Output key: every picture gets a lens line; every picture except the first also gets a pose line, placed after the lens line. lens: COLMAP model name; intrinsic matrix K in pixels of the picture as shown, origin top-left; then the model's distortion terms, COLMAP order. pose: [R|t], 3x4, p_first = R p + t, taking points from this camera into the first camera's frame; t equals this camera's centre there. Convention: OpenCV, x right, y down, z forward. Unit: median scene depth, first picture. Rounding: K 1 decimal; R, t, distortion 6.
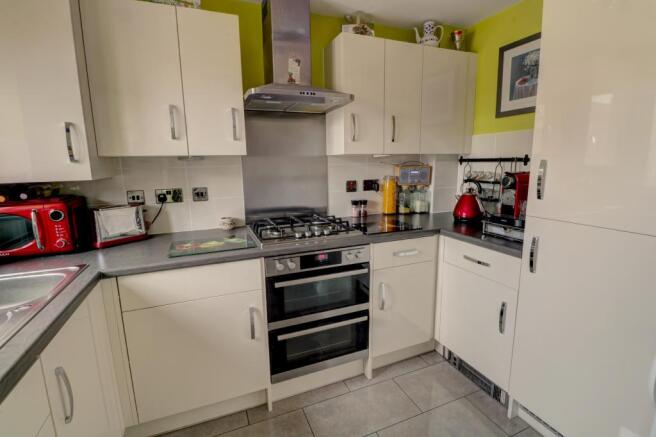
lens RADIAL K [[303.6, 0, 328.0], [0, 303.6, 218.5], [0, 0, 1]] dist [-0.011333, -0.008623]
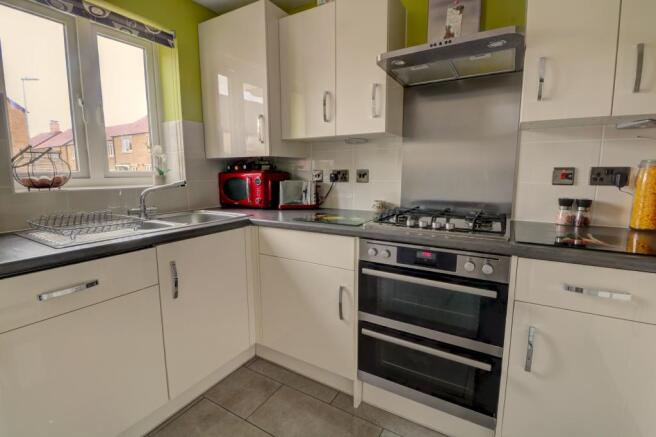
lens RADIAL K [[303.6, 0, 328.0], [0, 303.6, 218.5], [0, 0, 1]] dist [-0.011333, -0.008623]
pose [[0.589666, 0.133071, -0.796609, 0.393408], [-0.152312, 0.986957, 0.052124, 0.031624], [0.793155, 0.090597, 0.602243, 0.308370]]
